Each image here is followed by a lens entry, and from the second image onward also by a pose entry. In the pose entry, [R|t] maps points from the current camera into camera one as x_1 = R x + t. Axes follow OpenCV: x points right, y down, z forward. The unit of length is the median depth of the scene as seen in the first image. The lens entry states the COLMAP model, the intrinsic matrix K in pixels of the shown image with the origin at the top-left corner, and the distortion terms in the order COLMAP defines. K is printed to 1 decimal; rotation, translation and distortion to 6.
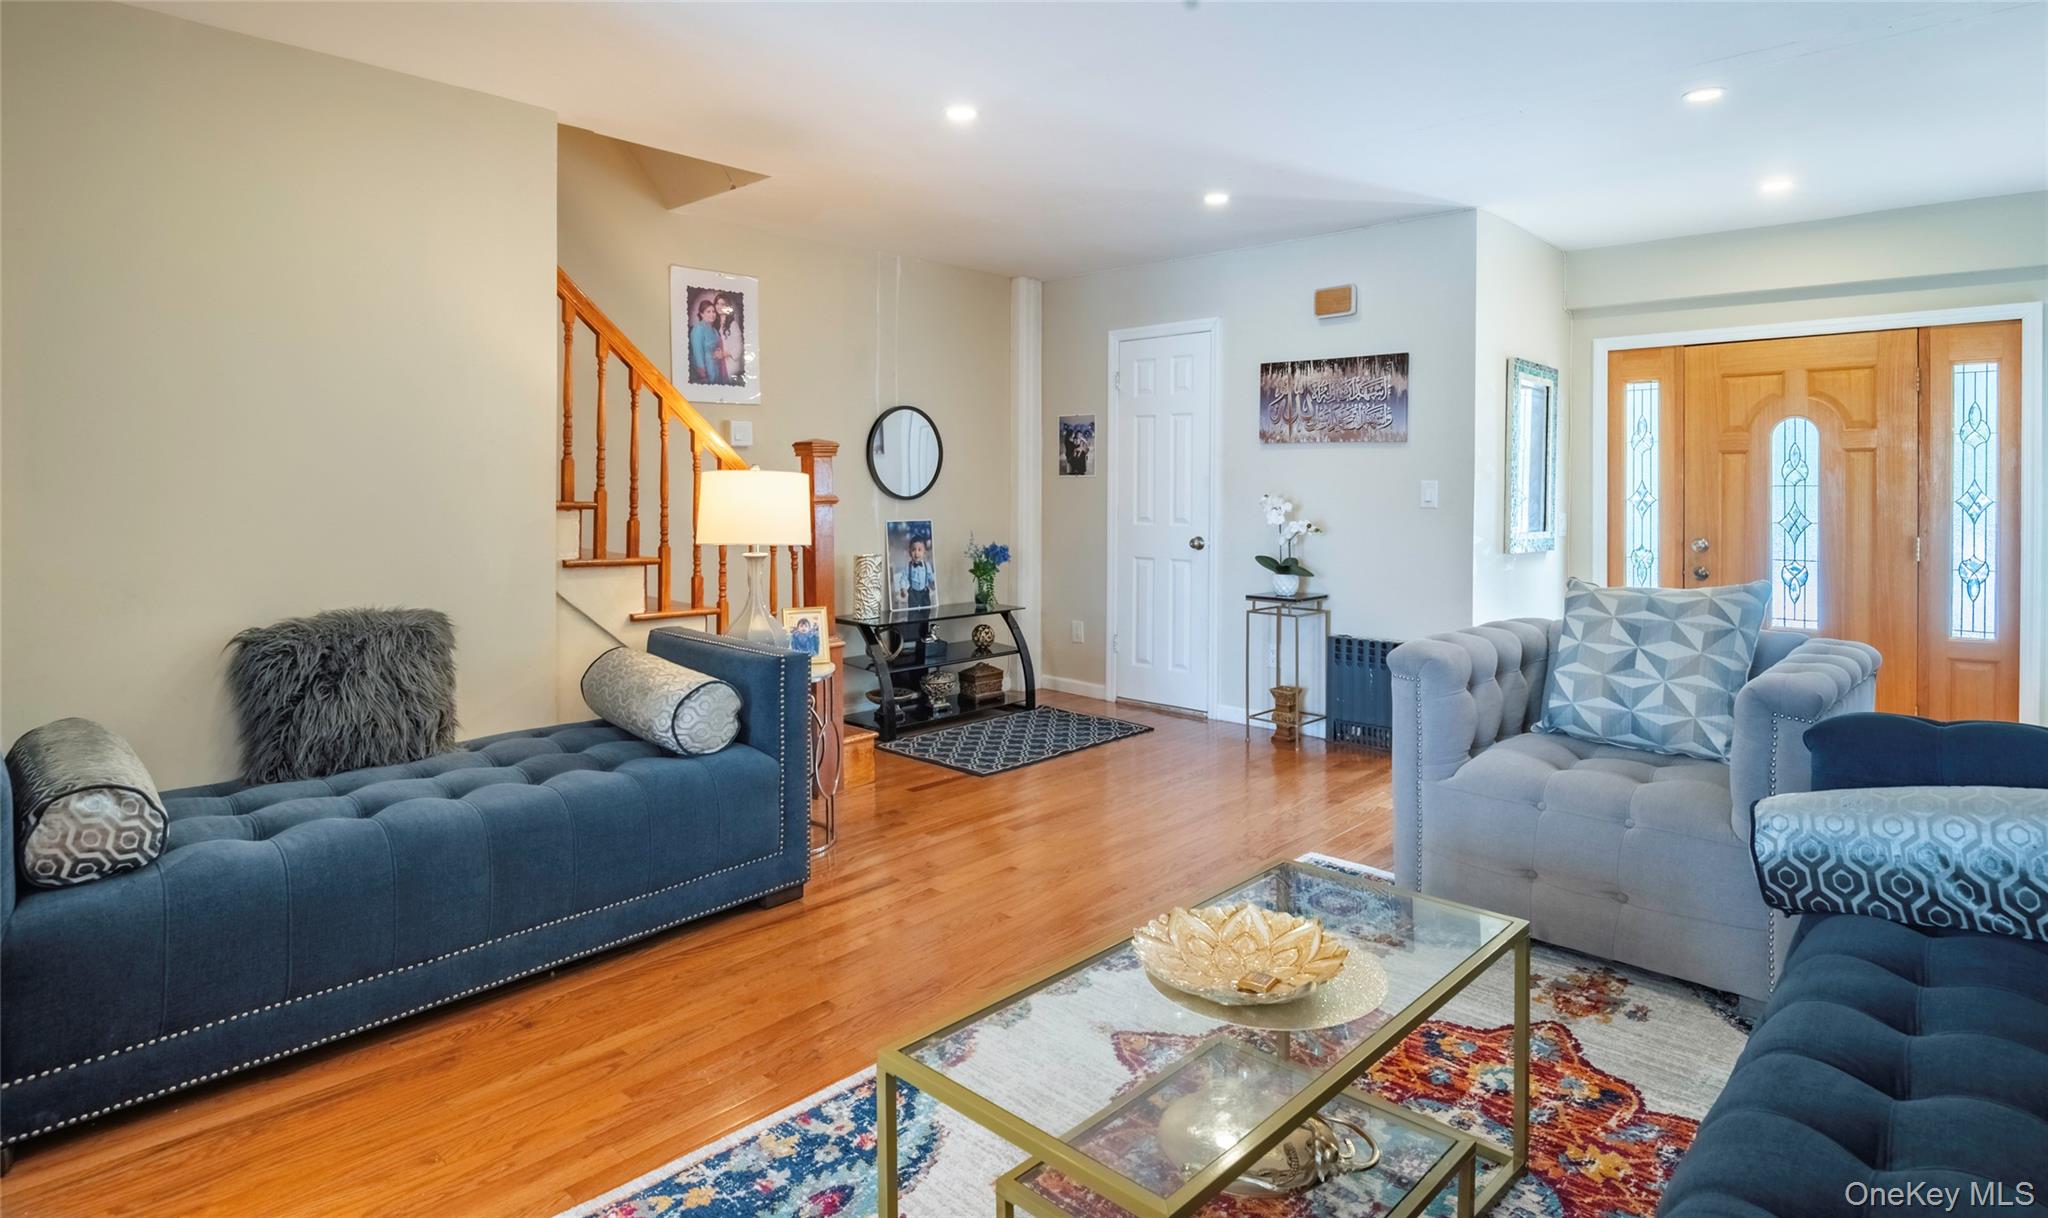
lens RADIAL K [[1089.3, 0, 1028.7], [0, 1089.3, 500.6], [0, 0, 1]] dist [-0.001202, -0.015237]
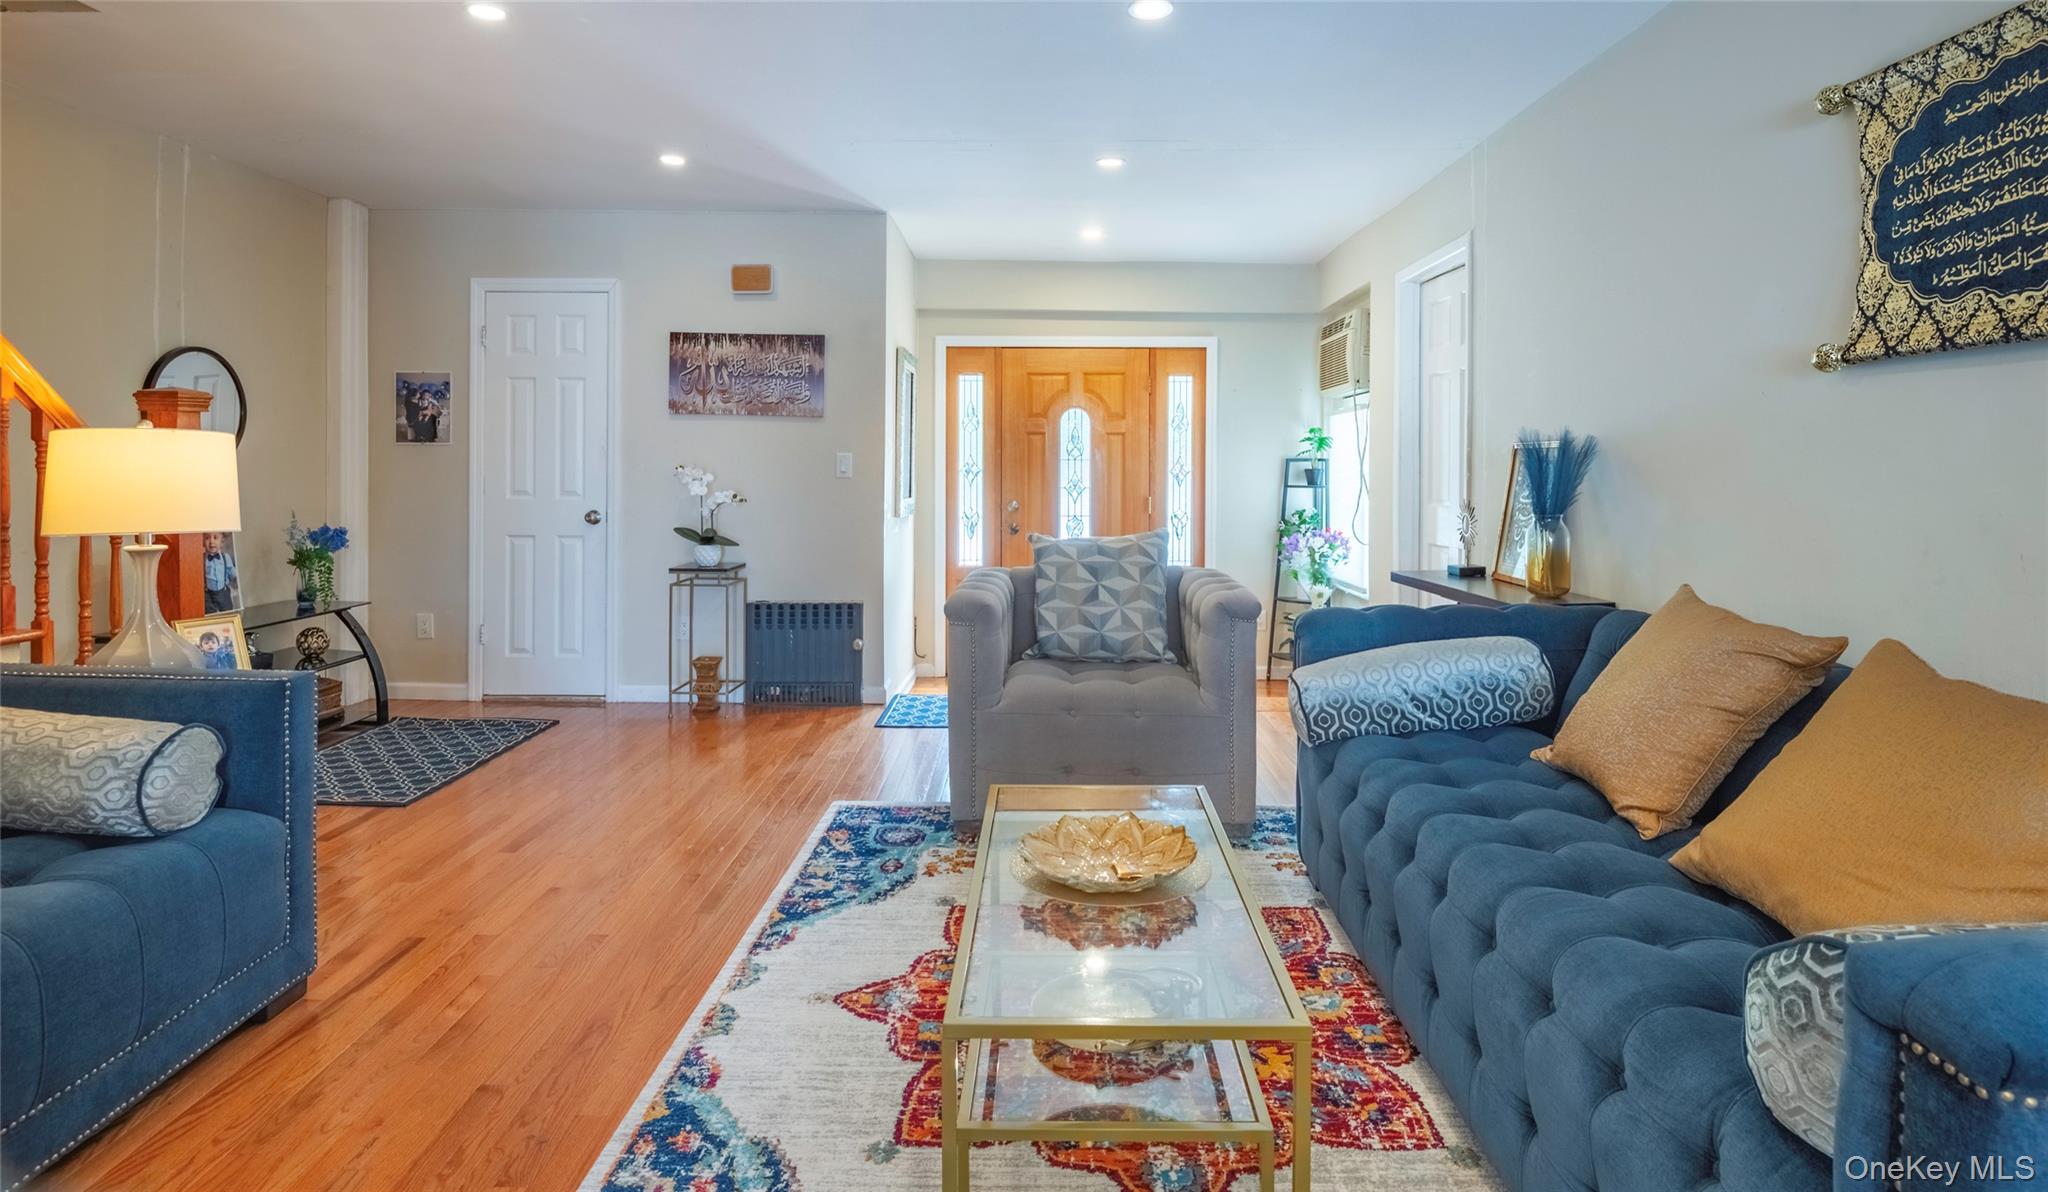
lens RADIAL K [[1075.0, 0, 1047.0], [0, 1075.0, 475.6], [0, 0, 1]] dist [-0.002075, -0.001097]
pose [[0.728954, -0.003955, 0.684551, -0.228988], [0.002815, 0.999992, 0.002780, 0.001977], [-0.684557, -0.000100, 0.728959, 0.069278]]
